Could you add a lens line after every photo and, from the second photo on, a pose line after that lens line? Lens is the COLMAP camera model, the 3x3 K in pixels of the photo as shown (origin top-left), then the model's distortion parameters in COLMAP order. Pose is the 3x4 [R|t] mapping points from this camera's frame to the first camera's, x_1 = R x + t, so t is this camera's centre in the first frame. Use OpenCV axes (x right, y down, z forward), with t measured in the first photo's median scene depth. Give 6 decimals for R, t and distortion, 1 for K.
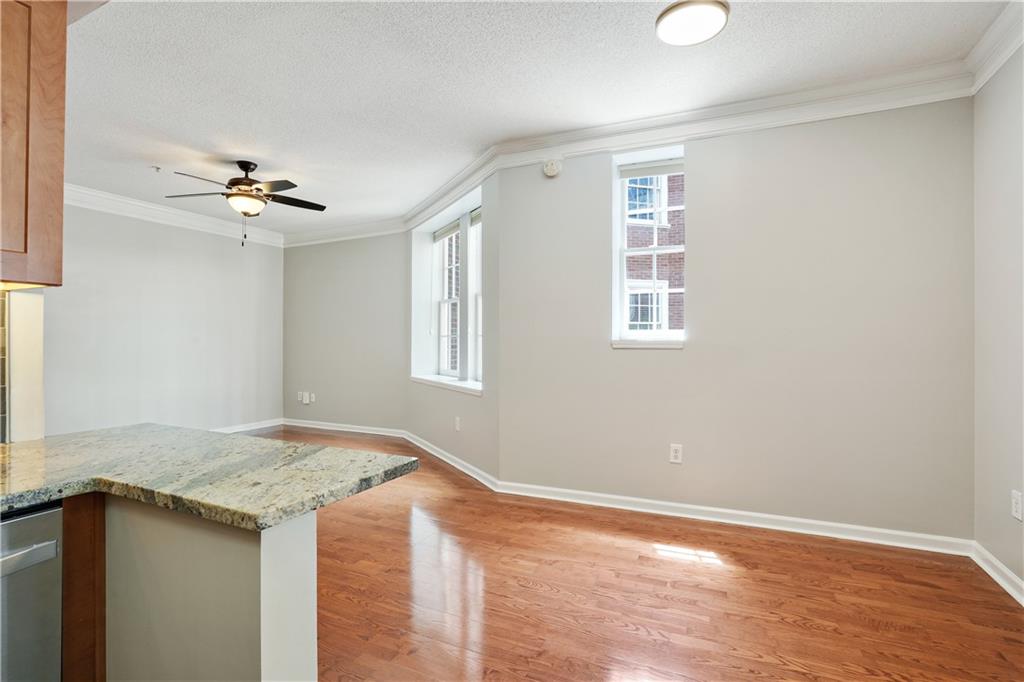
lens RADIAL K [[496.3, 0, 512.0], [0, 496.3, 341.0], [0, 0, 1]] dist [-0.044314, 0.028951]
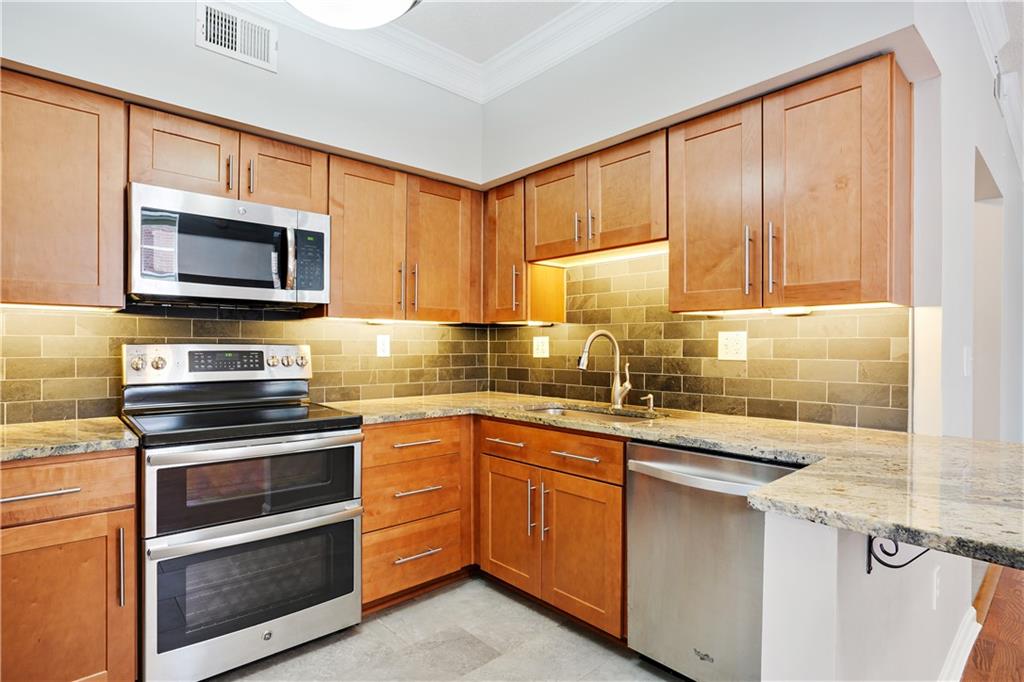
lens RADIAL K [[524.1, 0, 504.7], [0, 524.1, 348.4], [0, 0, 1]] dist [-0.044323, 0.030208]
pose [[-0.400664, 0.000945, -0.916225, 0.180102], [-0.001367, 0.999998, 0.001629, -0.000072], [0.916224, 0.001905, -0.400661, 0.196950]]
